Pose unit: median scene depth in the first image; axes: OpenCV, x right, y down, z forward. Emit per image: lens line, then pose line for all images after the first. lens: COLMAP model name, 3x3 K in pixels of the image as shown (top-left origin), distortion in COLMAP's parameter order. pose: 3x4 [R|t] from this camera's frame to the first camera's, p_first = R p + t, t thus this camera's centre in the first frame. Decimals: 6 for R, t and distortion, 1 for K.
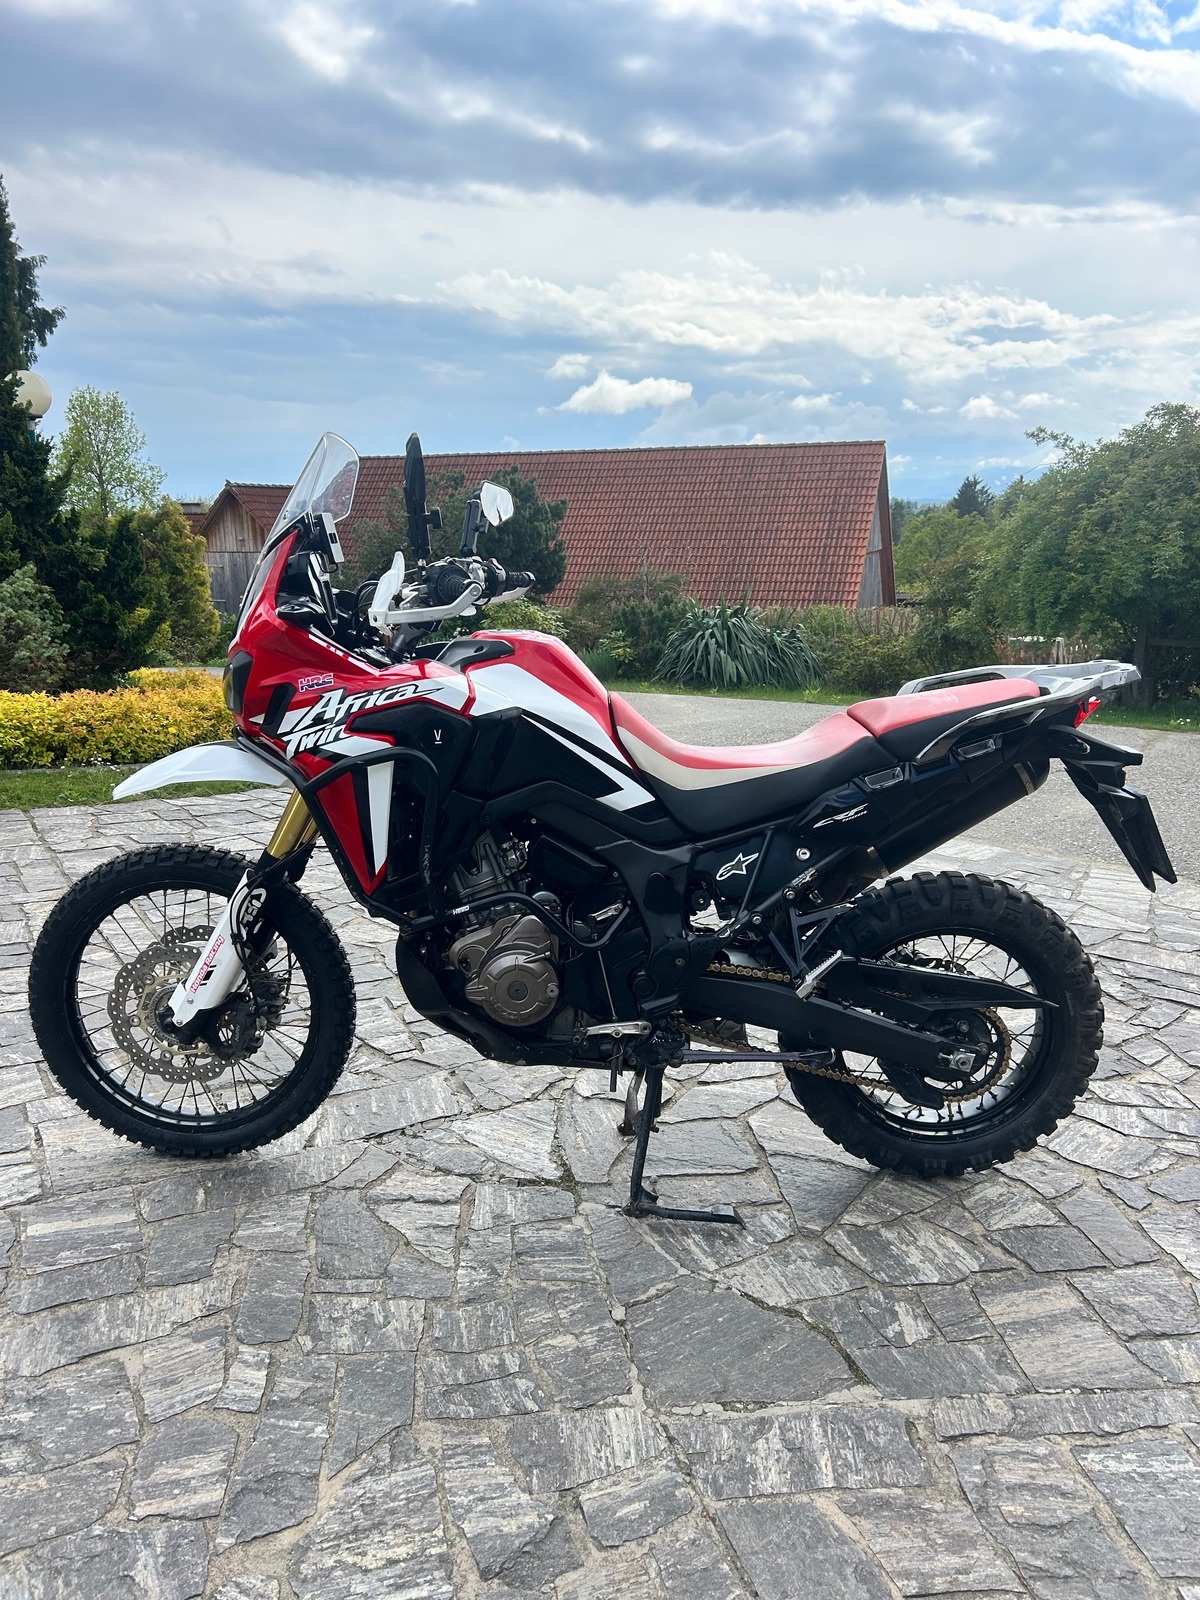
lens RADIAL K [[1205.1, 0, 581.7], [0, 1205.1, 807.5], [0, 0, 1]] dist [0.041955, -0.044200]
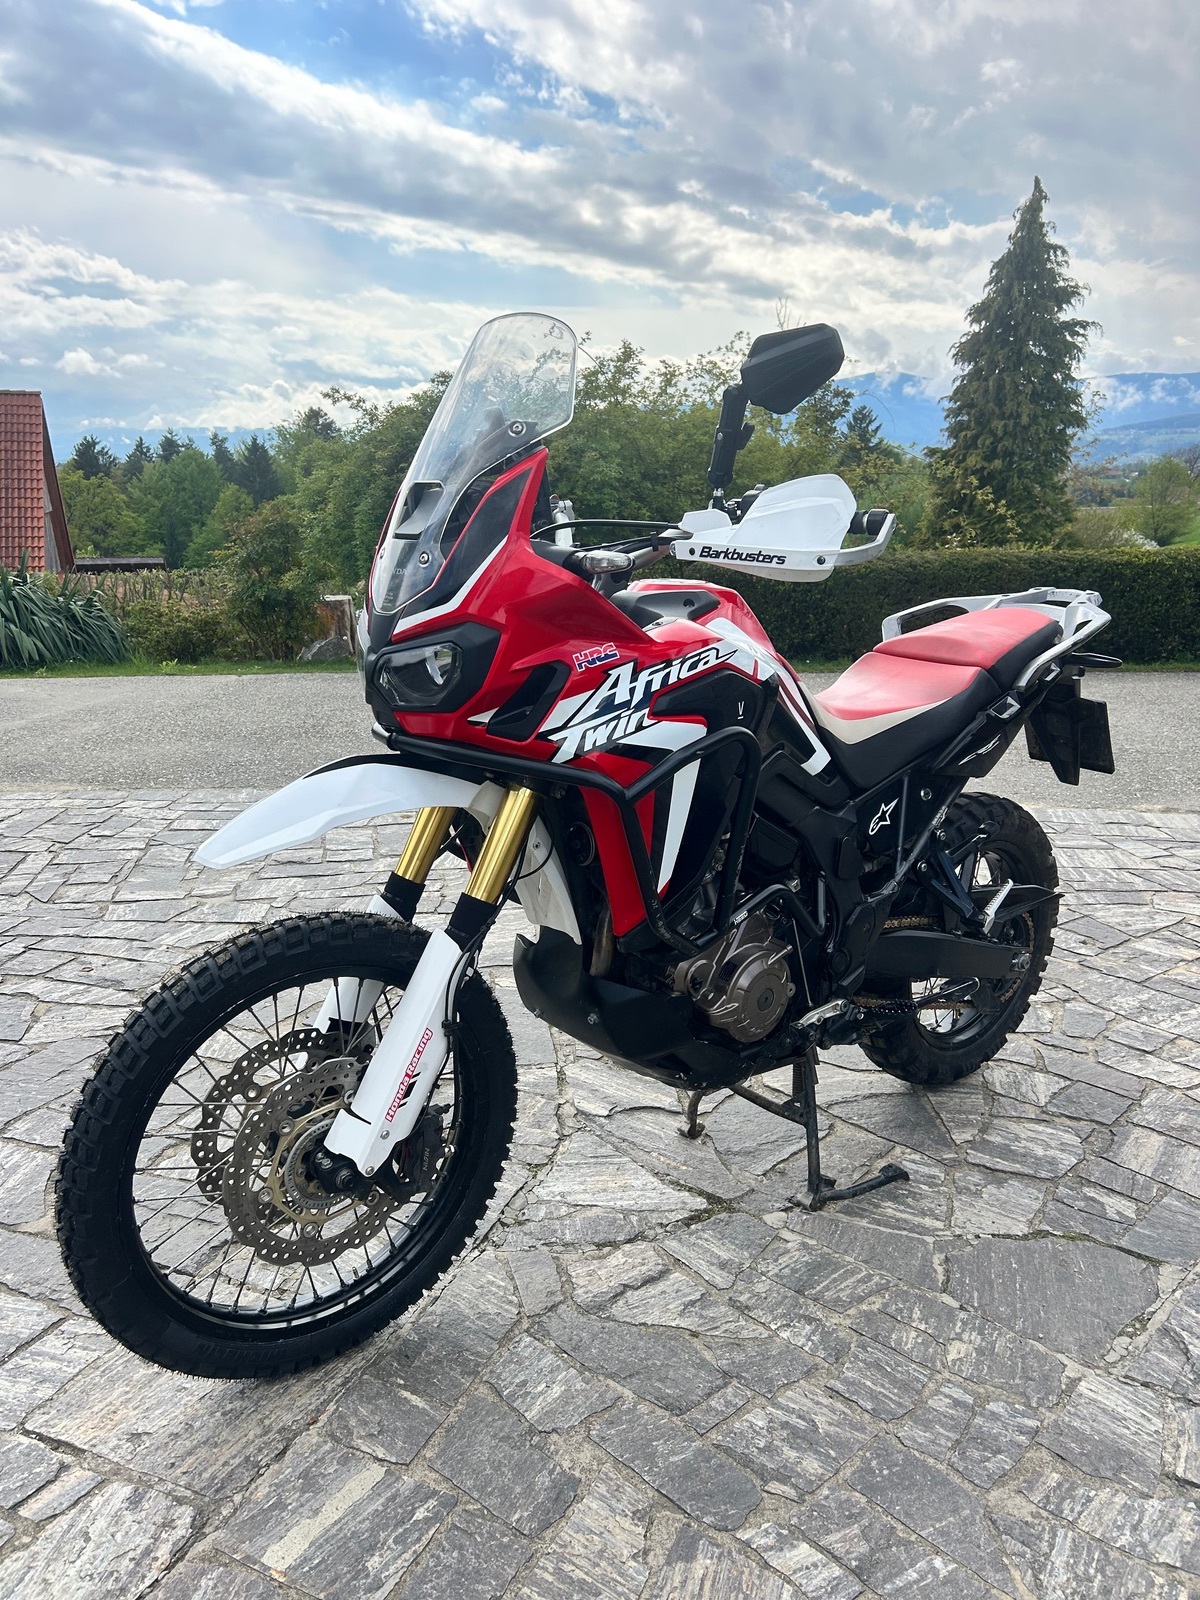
lens RADIAL K [[1205.1, 0, 590.9], [0, 1205.1, 812.4], [0, 0, 1]] dist [0.041955, -0.044200]
pose [[0.772684, -0.153628, 0.615920, -0.653726], [0.133685, 0.987894, 0.078698, -0.063399], [-0.620554, 0.021531, 0.783868, 0.395596]]
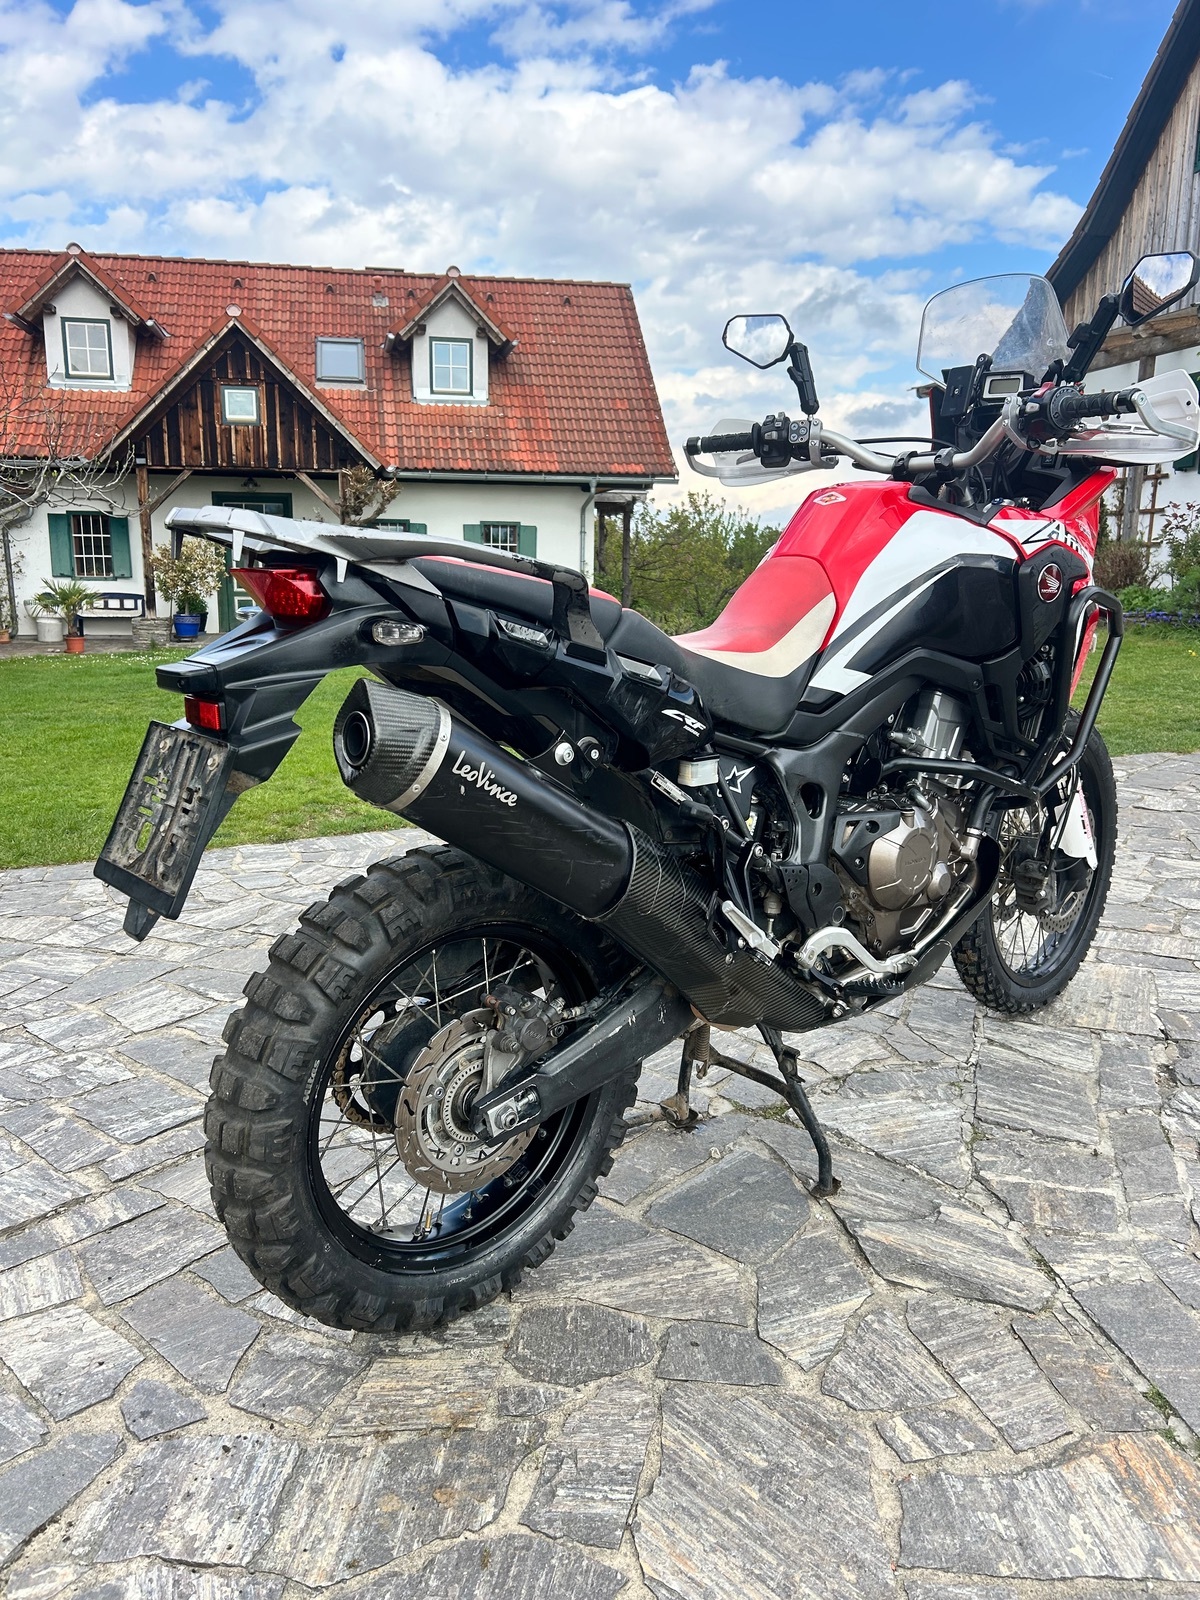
lens RADIAL K [[1205.1, 0, 595.0], [0, 1205.1, 802.9], [0, 0, 1]] dist [0.041955, -0.044200]
pose [[-0.742058, 0.139797, -0.655596, 0.711349], [-0.164208, 0.910305, 0.379975, -0.240934], [0.649912, 0.389618, -0.652543, 1.560736]]
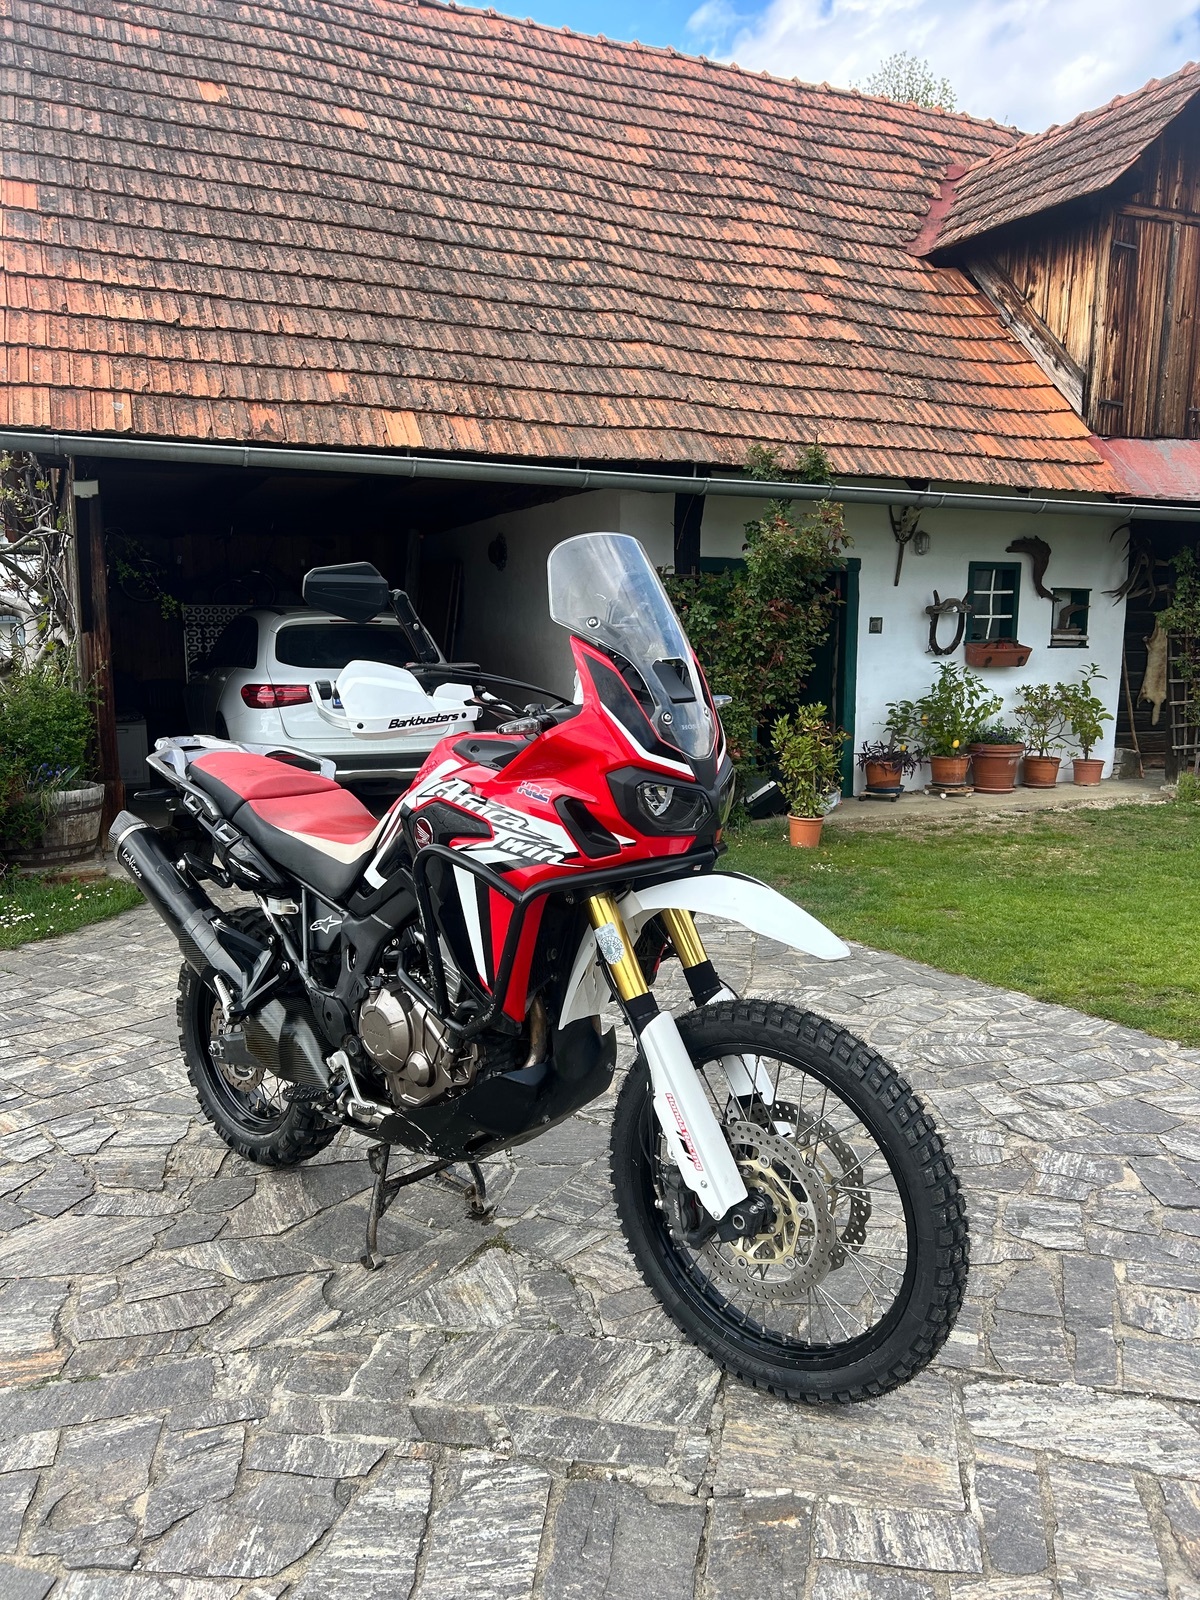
lens RADIAL K [[1205.1, 0, 598.1], [0, 1205.1, 807.3], [0, 0, 1]] dist [0.041955, -0.044200]
pose [[-0.754517, -0.082279, 0.651103, -0.820402], [0.171048, 0.933166, 0.316138, -0.403570], [-0.633599, 0.349901, -0.690016, 1.706716]]
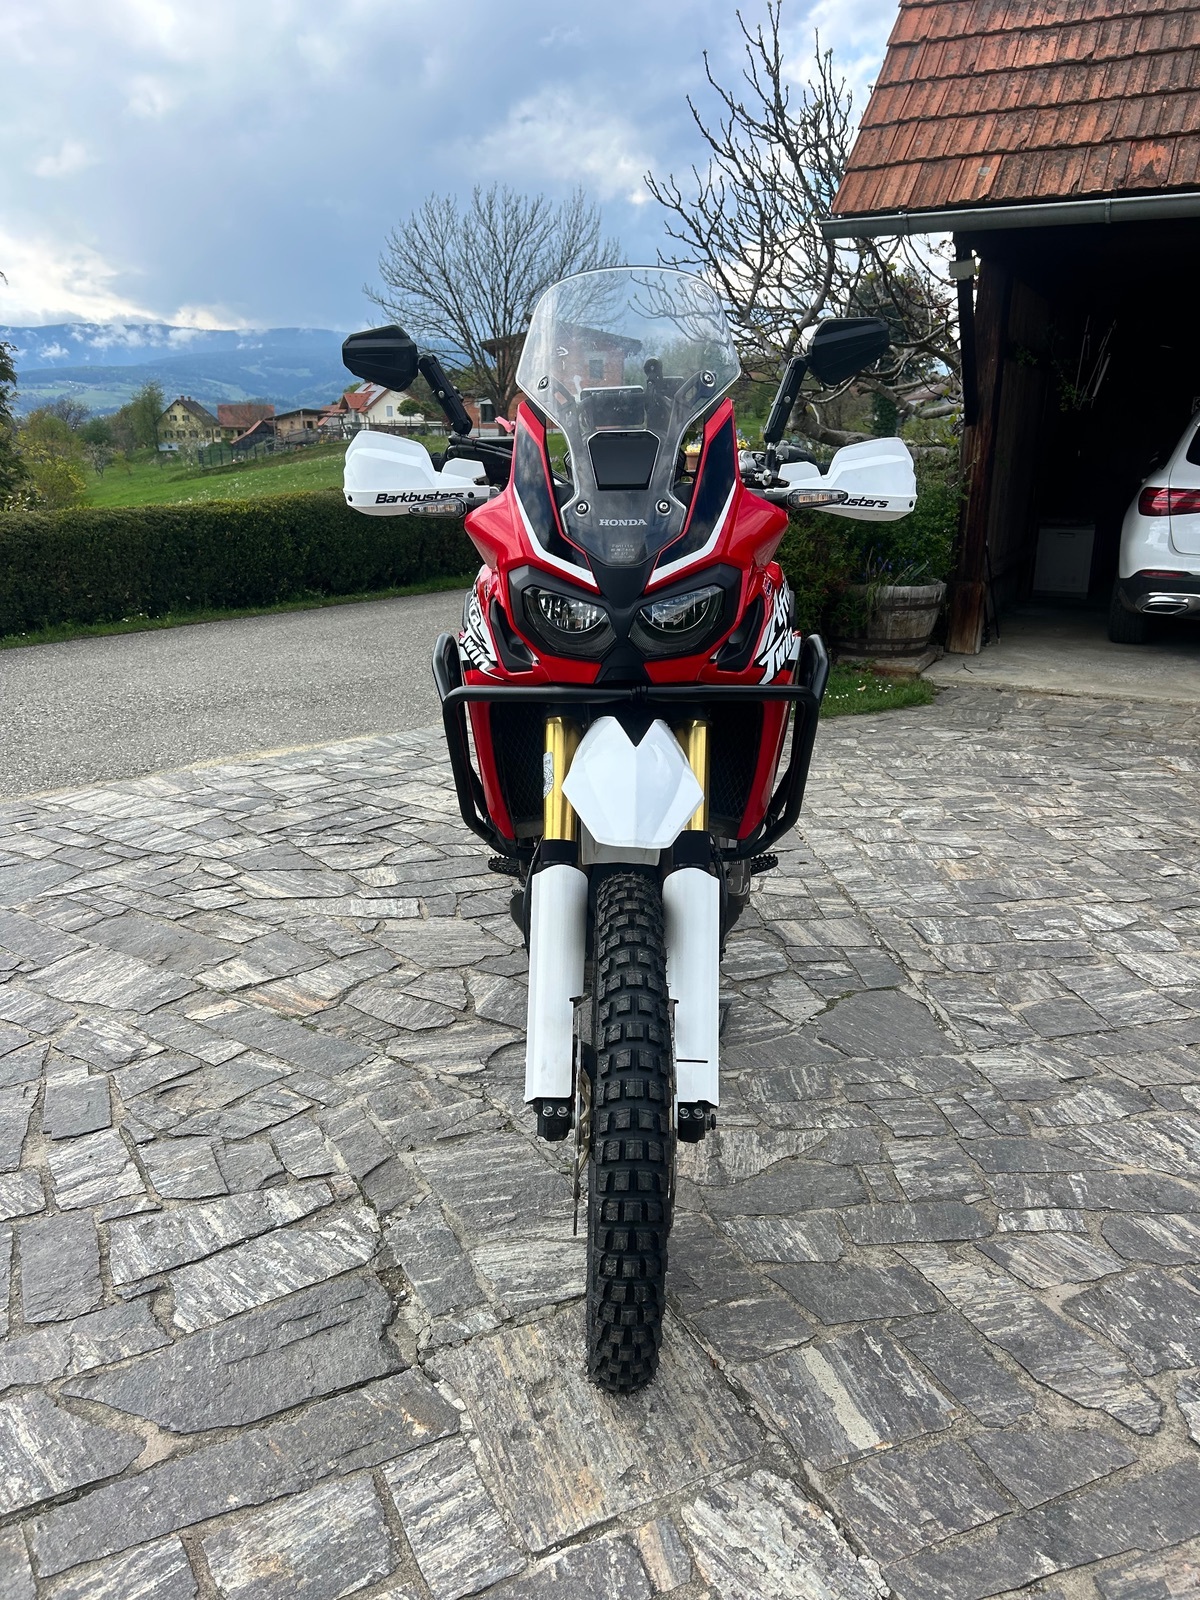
lens RADIAL K [[1205.1, 0, 599.9], [0, 1205.1, 808.4], [0, 0, 1]] dist [0.041955, -0.044200]
pose [[0.036831, -0.285707, 0.957609, -1.004963], [0.241067, 0.932500, 0.268944, -0.200162], [-0.969809, 0.220943, 0.103220, 0.996024]]
